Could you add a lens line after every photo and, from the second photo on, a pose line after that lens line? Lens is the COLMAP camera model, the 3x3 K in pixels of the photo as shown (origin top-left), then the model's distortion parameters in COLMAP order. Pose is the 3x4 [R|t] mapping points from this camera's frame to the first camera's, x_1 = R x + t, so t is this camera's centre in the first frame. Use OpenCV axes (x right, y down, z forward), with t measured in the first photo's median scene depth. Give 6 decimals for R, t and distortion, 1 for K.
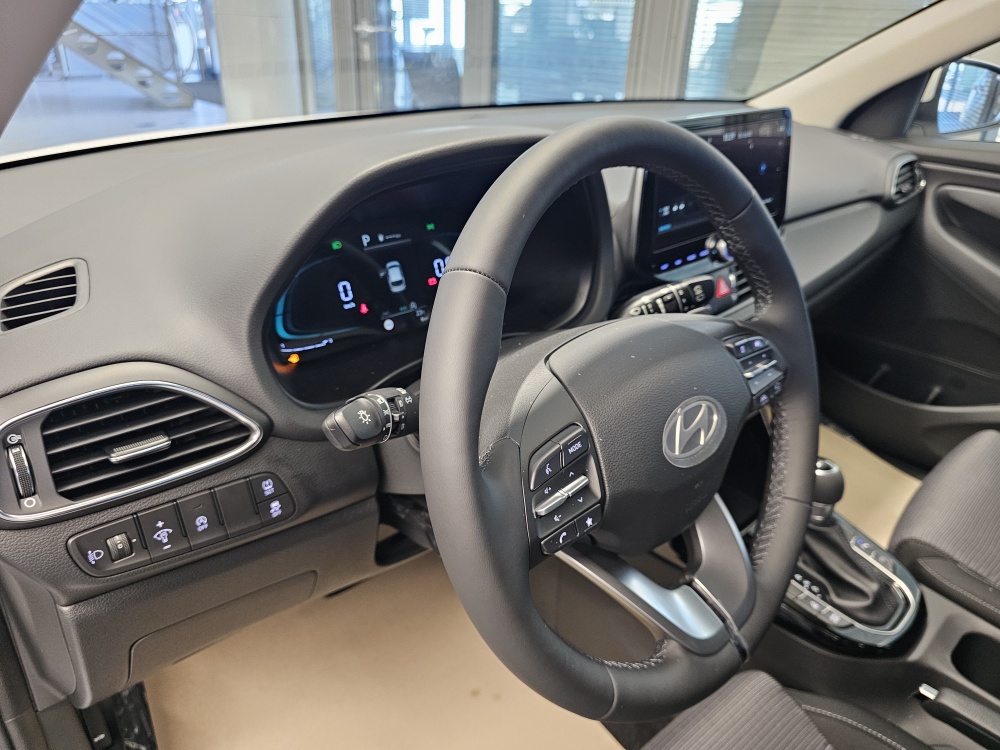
lens RADIAL K [[695.3, 0, 495.5], [0, 695.3, 374.0], [0, 0, 1]] dist [0.005824, -0.026567]
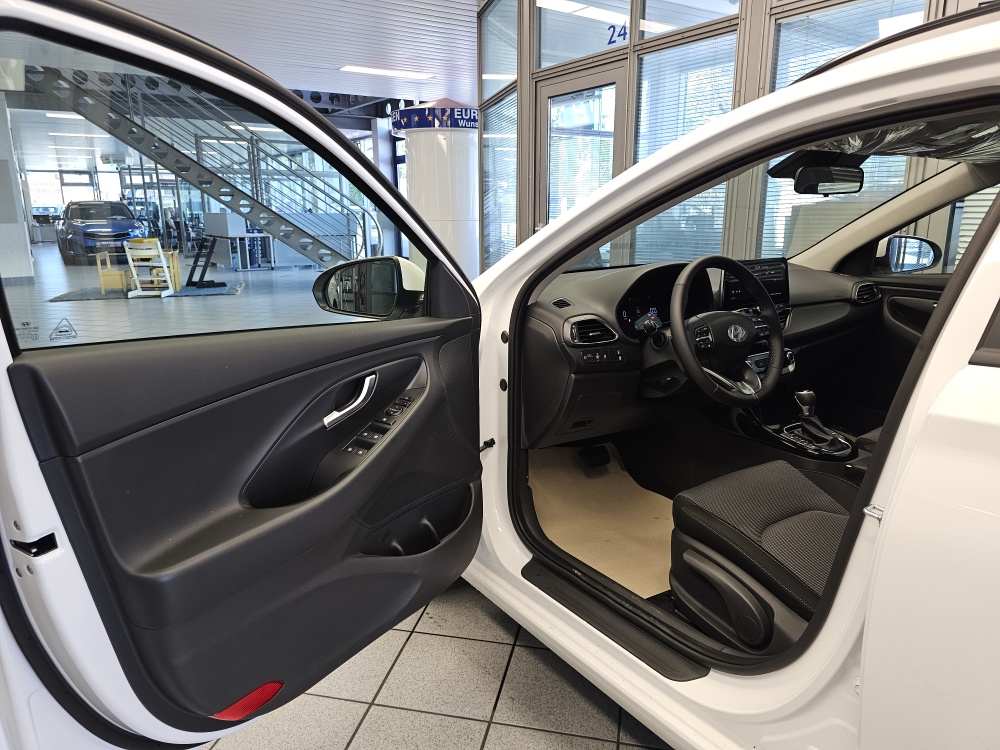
lens RADIAL K [[671.9, 0, 499.2], [0, 671.9, 360.2], [0, 0, 1]] dist [0.044335, -0.060742]
pose [[0.988040, -0.003889, -0.154148, -0.311105], [-0.035861, 0.966475, -0.254243, 0.880556], [0.149969, 0.256730, 0.954777, -1.941027]]
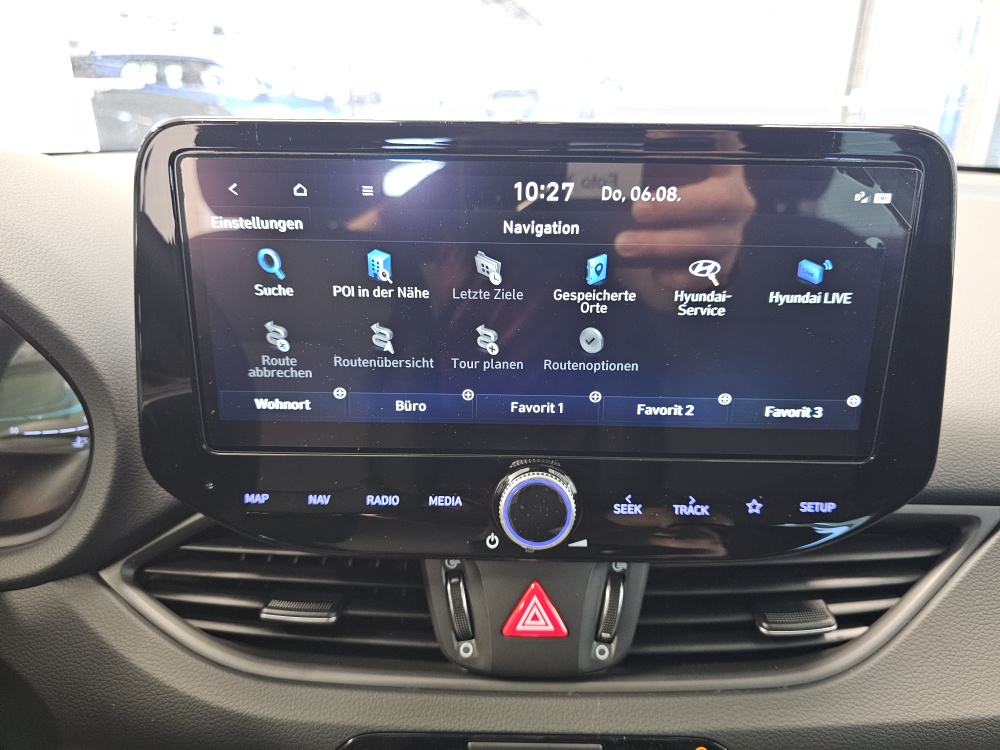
lens RADIAL K [[700.0, 0, 506.8], [0, 700.0, 369.8], [0, 0, 1]] dist [0.000494, -0.026425]
pose [[0.721805, 0.223648, -0.654965, 0.700280], [-0.303179, 0.952894, -0.008738, -0.310227], [0.622158, 0.204879, 0.755608, 0.938832]]
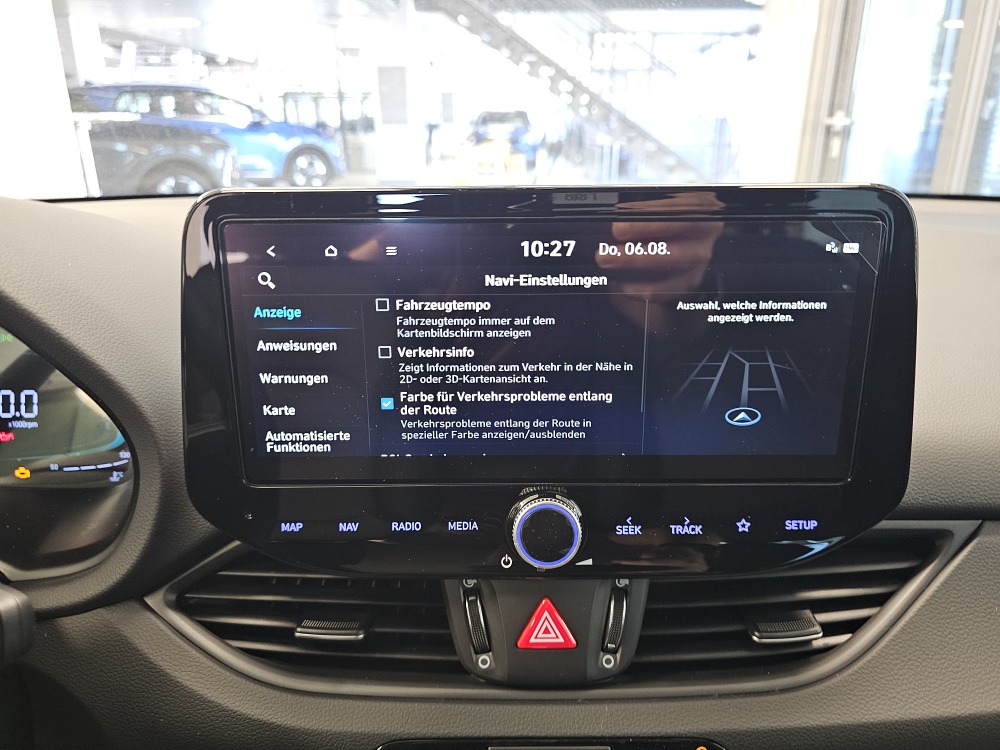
lens RADIAL K [[692.7, 0, 500.0], [0, 692.7, 375.0], [0, 0, 1]] dist [0.010004, -0.029292]
pose [[0.725816, 0.197299, -0.658987, 0.718142], [-0.283906, 0.958507, -0.025723, -0.319532], [0.626569, 0.205760, 0.751714, 0.894928]]
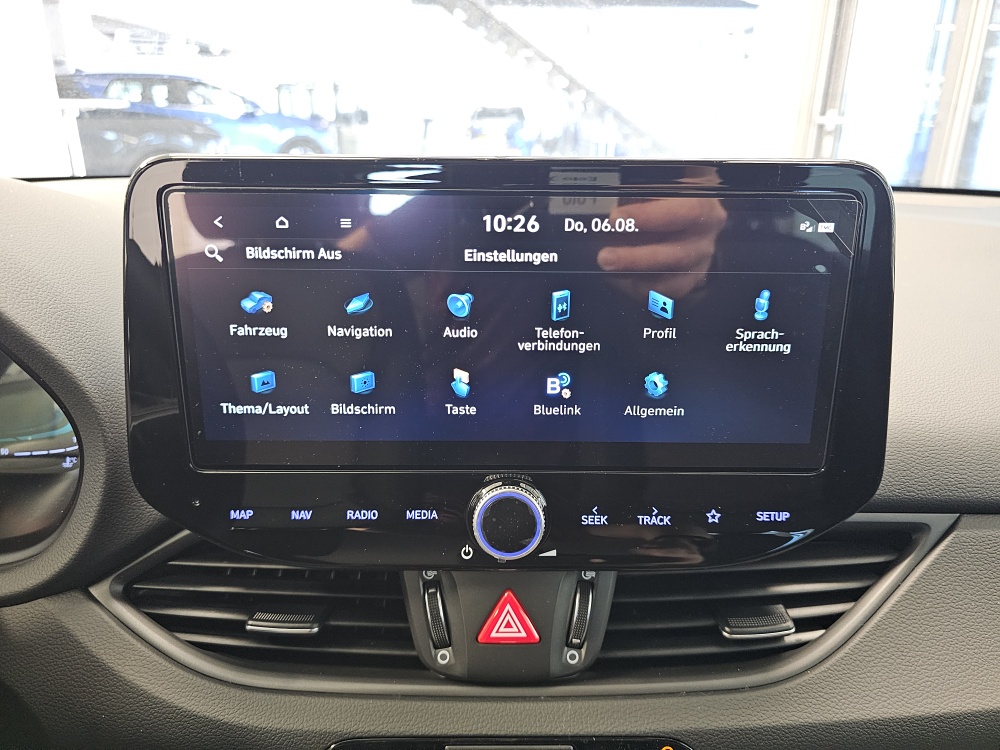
lens RADIAL K [[694.6, 0, 506.2], [0, 694.6, 372.1], [0, 0, 1]] dist [0.008012, -0.029453]
pose [[0.735436, 0.206043, -0.645508, 0.722459], [-0.294206, 0.955262, -0.030277, -0.316896], [0.610391, 0.212179, 0.763153, 0.926205]]
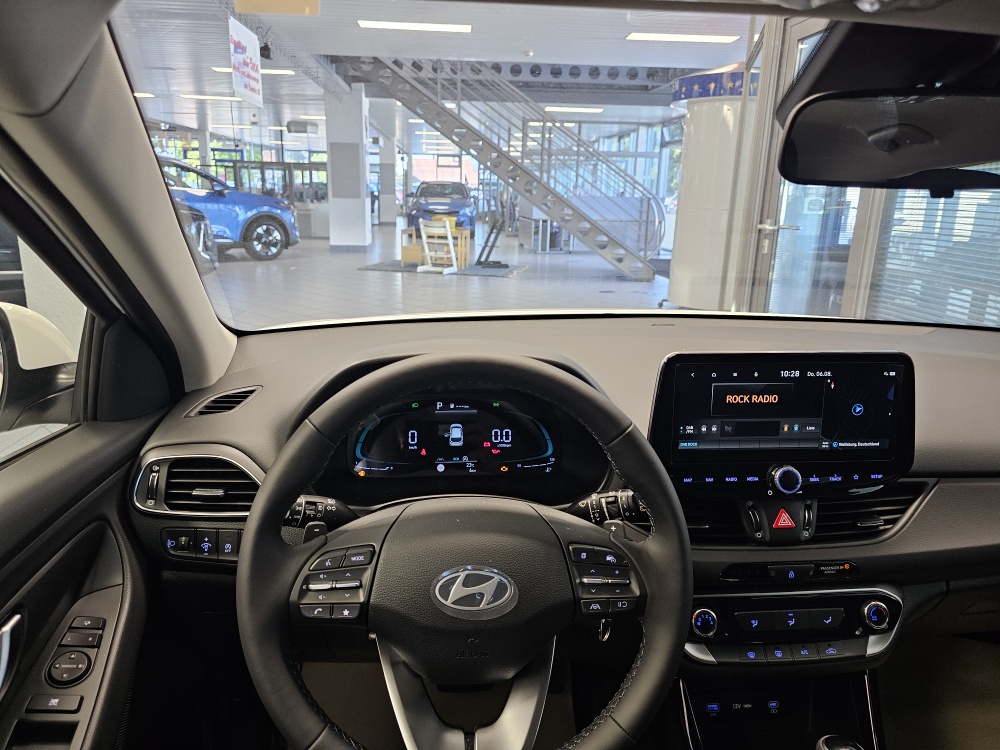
lens RADIAL K [[671.9, 0, 499.2], [0, 671.9, 360.2], [0, 0, 1]] dist [0.044335, -0.060742]
pose [[0.793467, 0.131080, -0.594330, 0.734245], [-0.273201, 0.949327, -0.155366, -0.102692], [0.543848, 0.285649, 0.789071, -0.046799]]
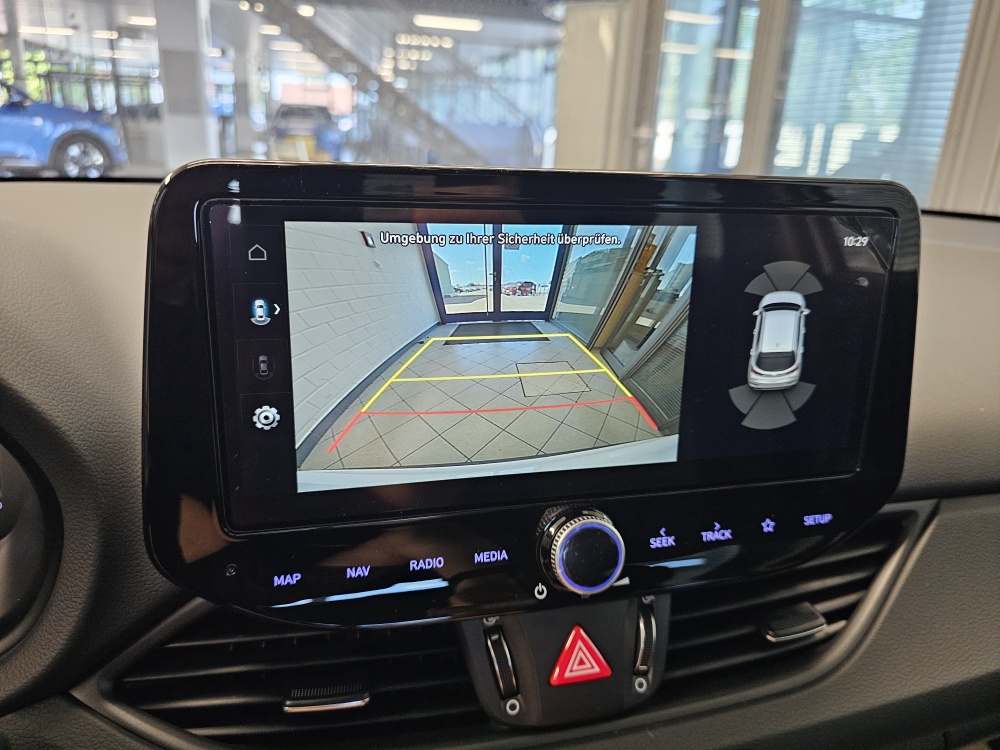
lens RADIAL K [[706.8, 0, 500.9], [0, 706.8, 358.6], [0, 0, 1]] dist [-0.016070, -0.008252]
pose [[0.881903, 0.153252, -0.445827, 0.573855], [-0.229514, 0.965619, -0.122079, -0.287649], [0.411790, 0.209986, 0.886755, 0.855856]]
